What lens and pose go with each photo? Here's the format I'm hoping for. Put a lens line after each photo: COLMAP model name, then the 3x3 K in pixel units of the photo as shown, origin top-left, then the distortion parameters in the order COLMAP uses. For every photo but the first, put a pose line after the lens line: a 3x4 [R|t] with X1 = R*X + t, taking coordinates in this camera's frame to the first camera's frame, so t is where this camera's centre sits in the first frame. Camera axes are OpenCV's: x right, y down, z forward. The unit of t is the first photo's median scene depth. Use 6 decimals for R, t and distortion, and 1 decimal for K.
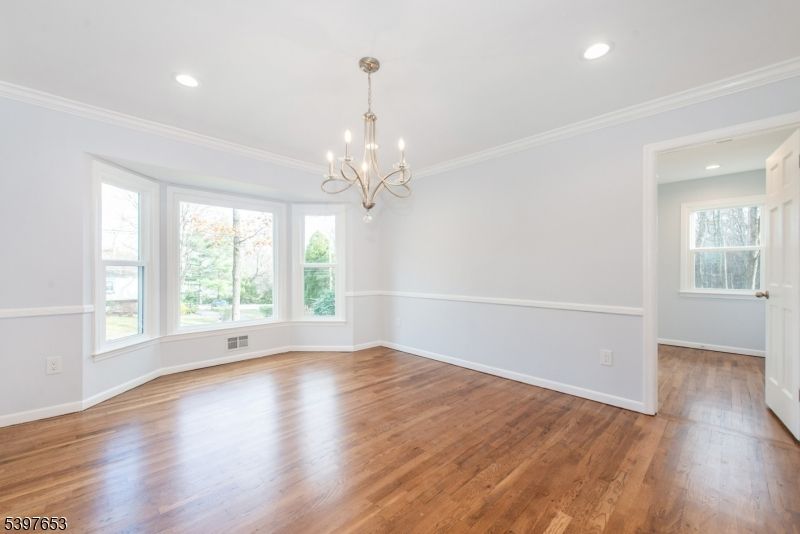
lens RADIAL K [[334.1, 0, 395.7], [0, 334.1, 272.6], [0, 0, 1]] dist [0.018274, -0.001166]
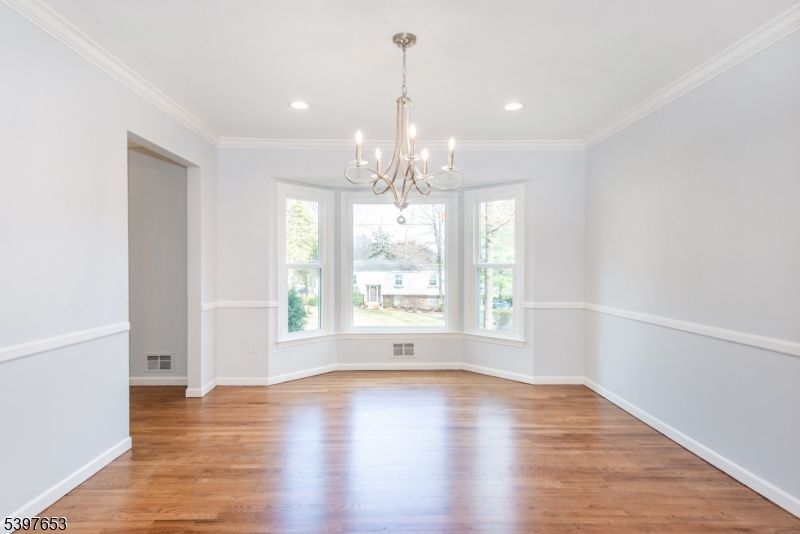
lens RADIAL K [[461.4, 0, 392.3], [0, 461.4, 266.4], [0, 0, 1]] dist [0.031408, -0.003780]
pose [[0.712277, 0.004062, -0.701887, 0.458834], [-0.001739, 0.999990, 0.004023, -0.029895], [0.701897, -0.001645, 0.712277, 0.084404]]
